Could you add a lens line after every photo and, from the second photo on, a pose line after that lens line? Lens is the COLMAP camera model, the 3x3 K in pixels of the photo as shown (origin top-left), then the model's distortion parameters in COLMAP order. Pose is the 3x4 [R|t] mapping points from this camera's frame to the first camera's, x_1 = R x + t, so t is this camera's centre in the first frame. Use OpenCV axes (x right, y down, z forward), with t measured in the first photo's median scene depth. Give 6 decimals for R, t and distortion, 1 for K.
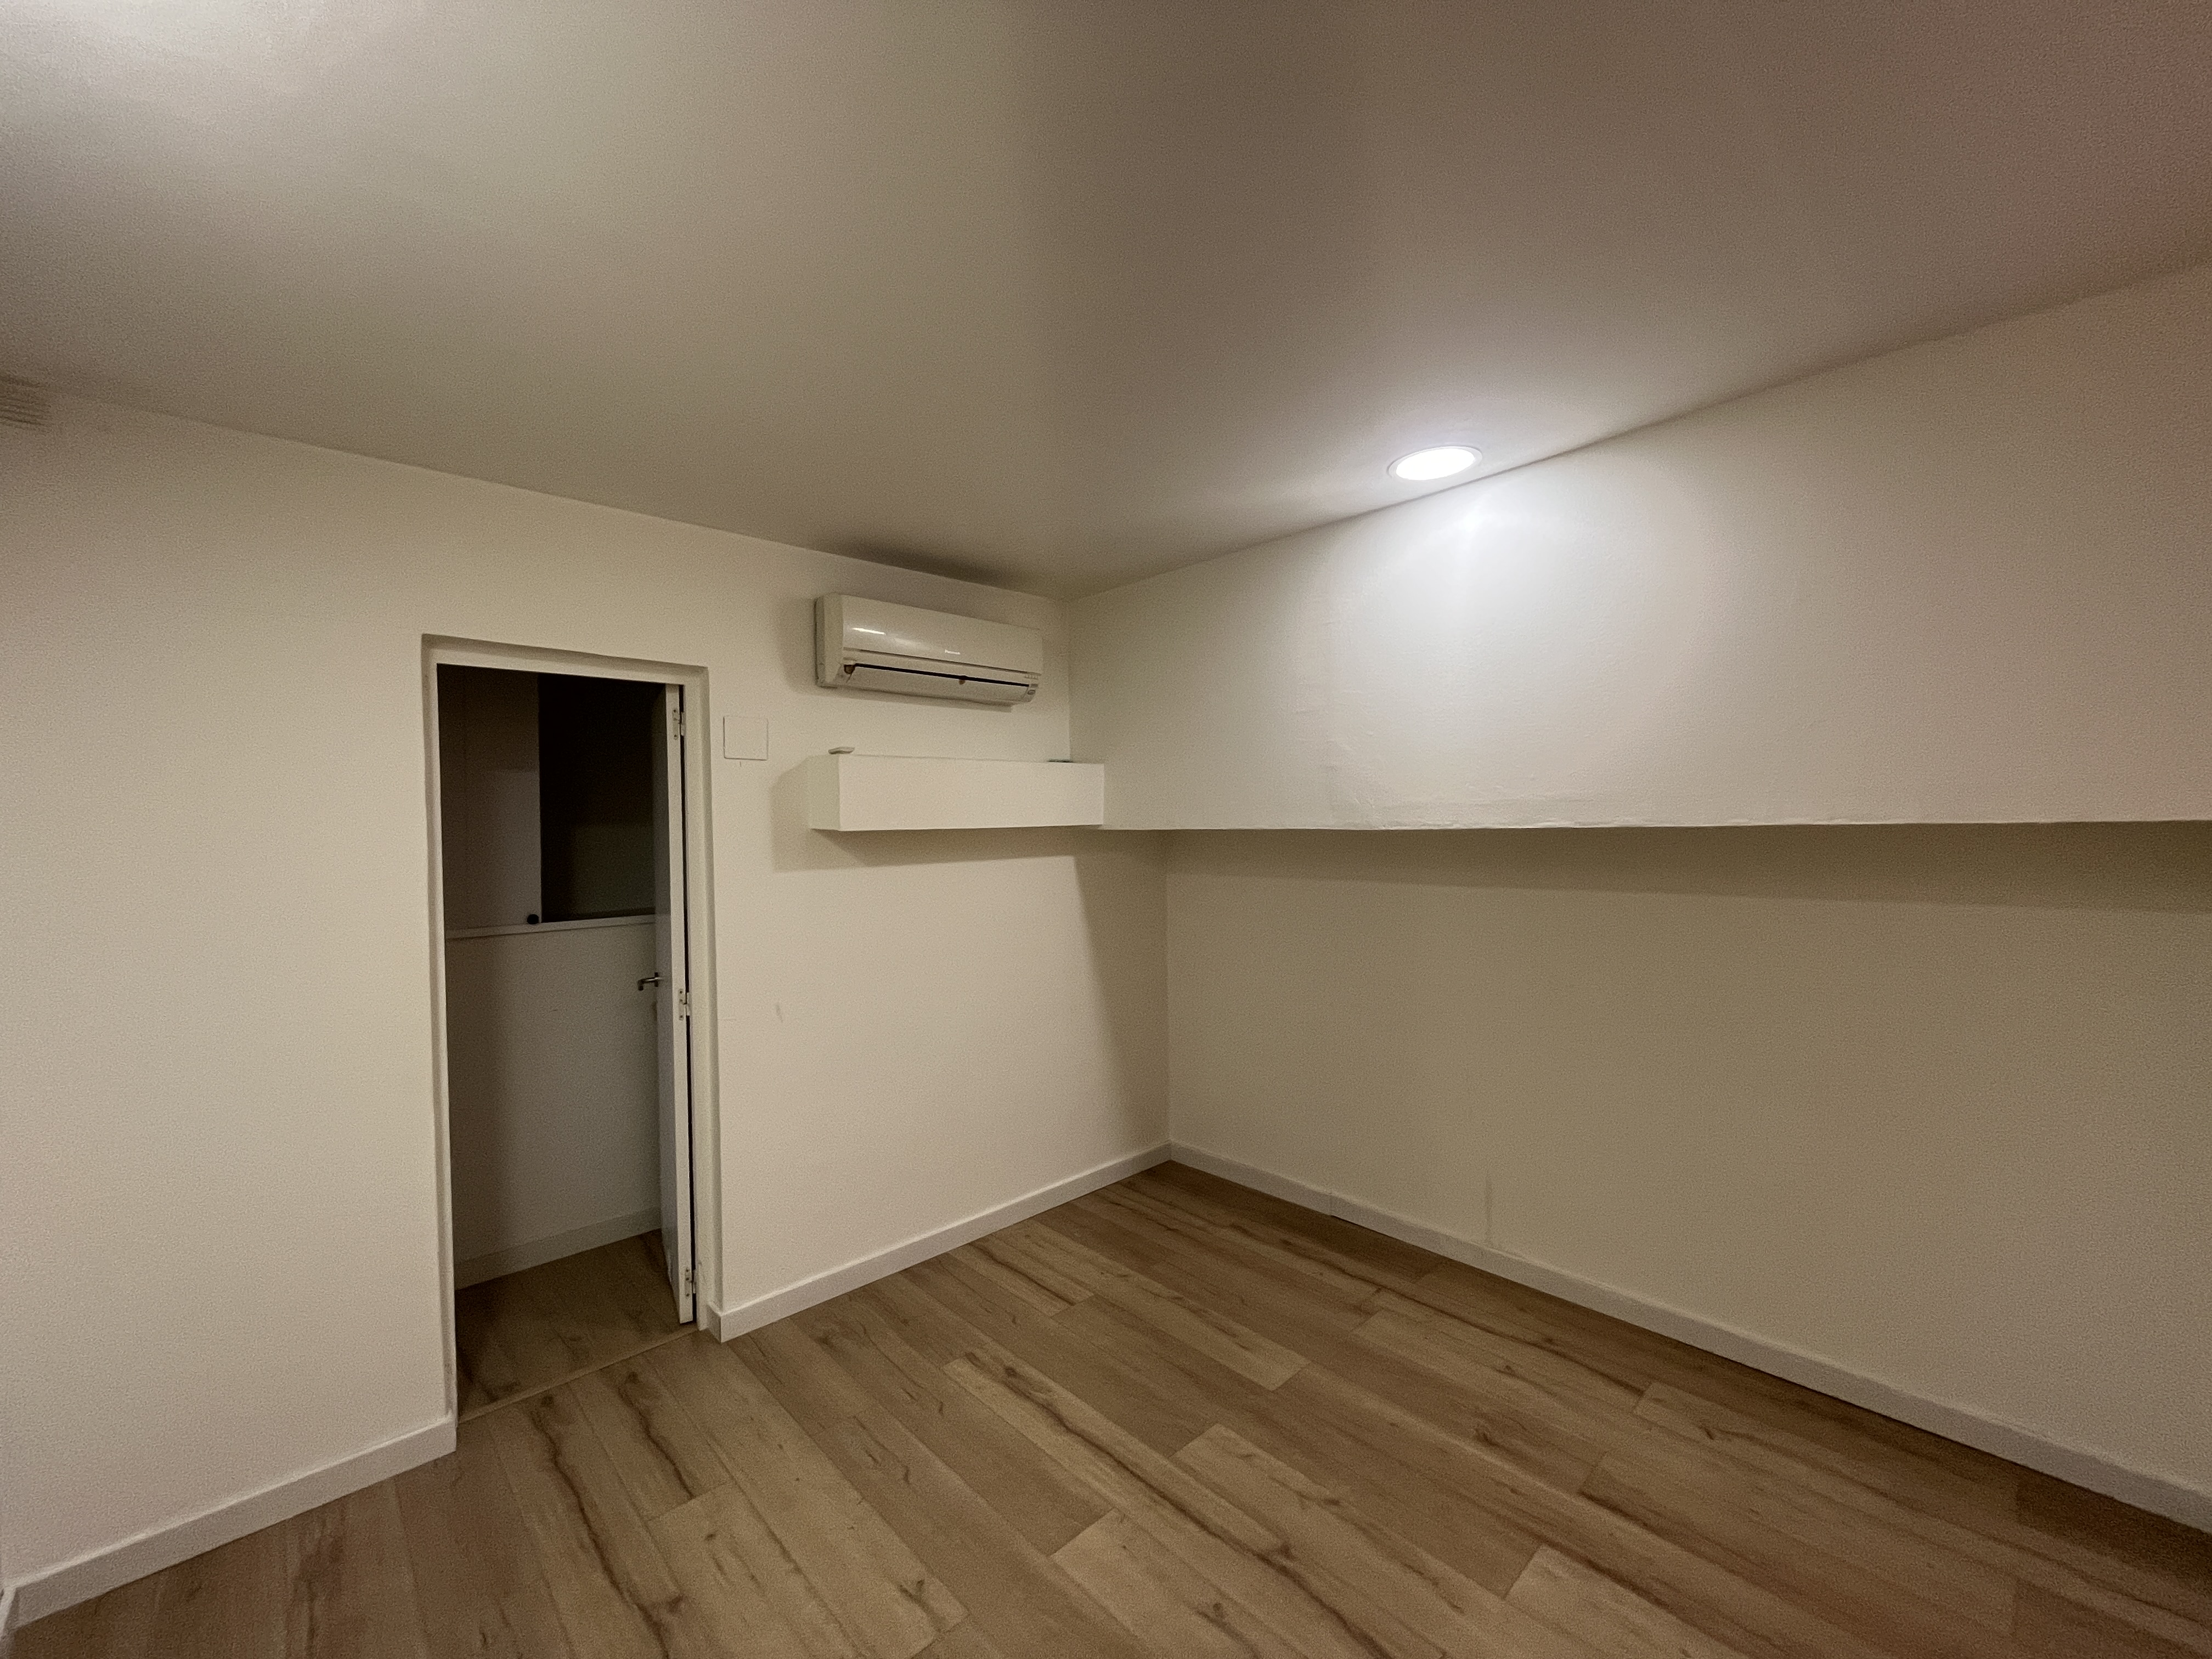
lens RADIAL K [[897.6, 0, 1093.7], [0, 897.6, 834.6], [0, 0, 1]] dist [-0.000742, 0.000153]
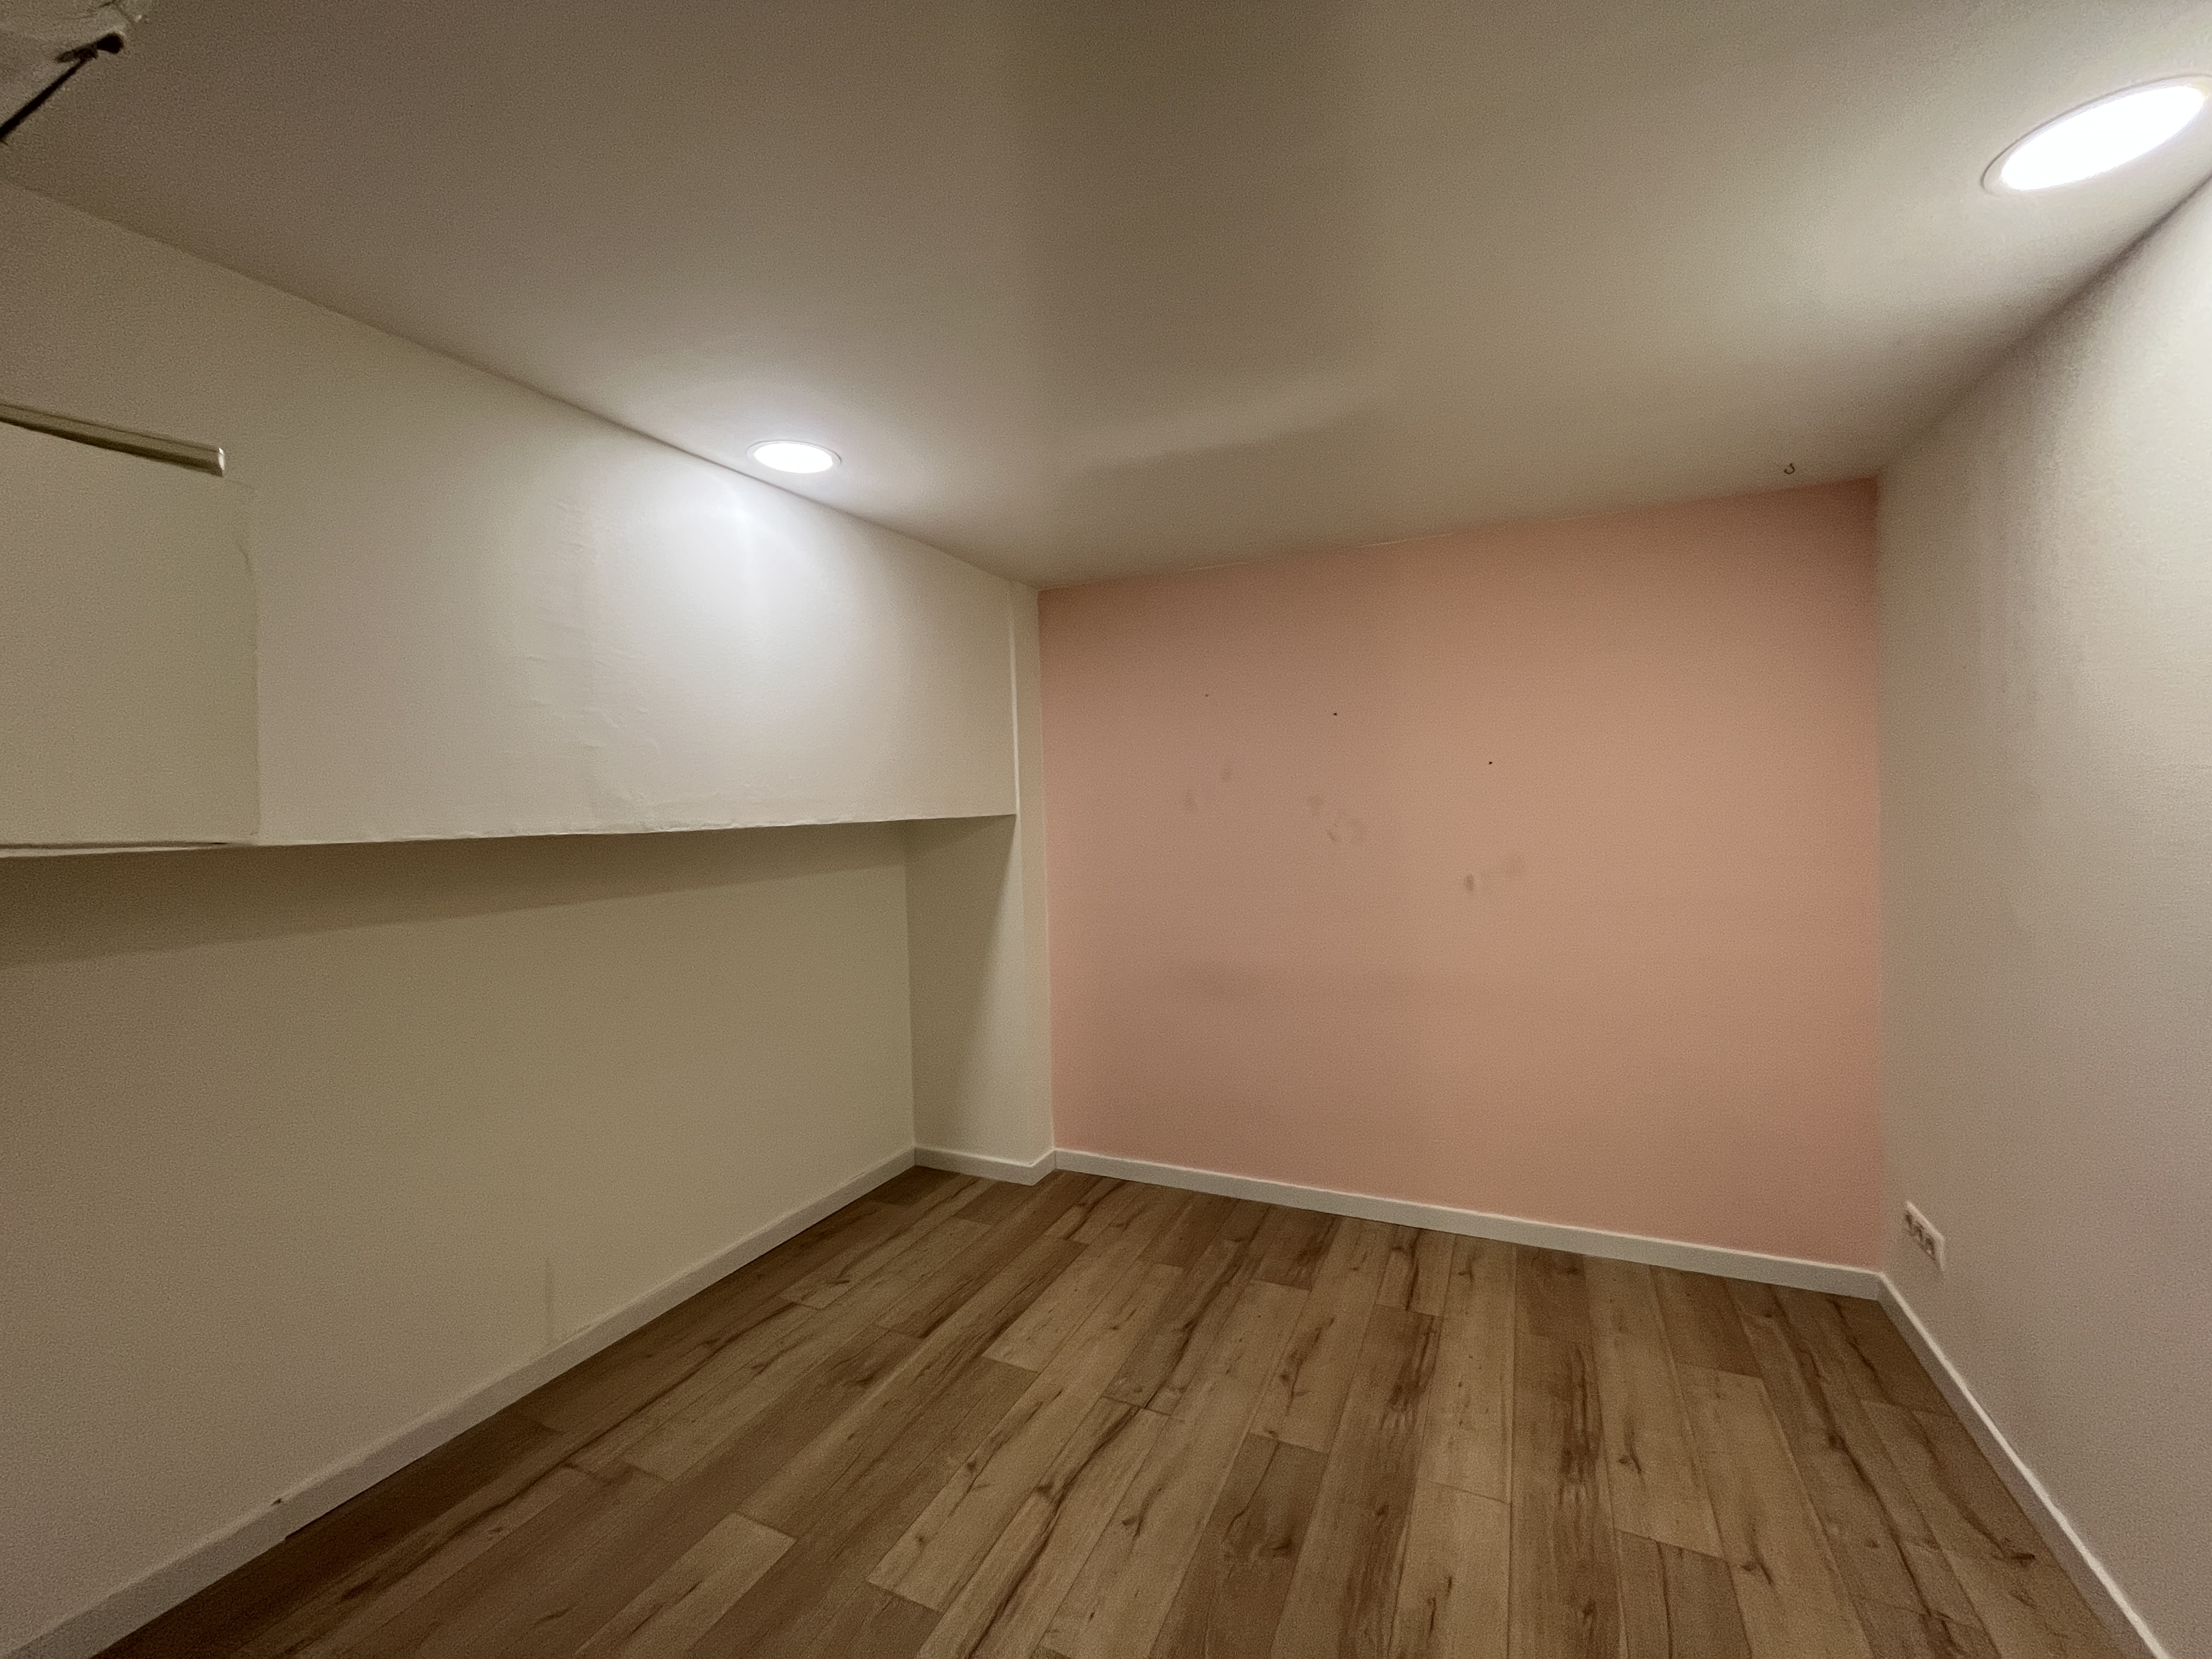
lens RADIAL K [[897.6, 0, 1107.2], [0, 897.6, 824.6], [0, 0, 1]] dist [-0.000742, 0.000153]
pose [[-0.376200, 0.011756, 0.926464, -0.700602], [0.050221, 0.998708, 0.007721, 0.002905], [-0.925176, 0.049433, -0.376305, 1.112917]]
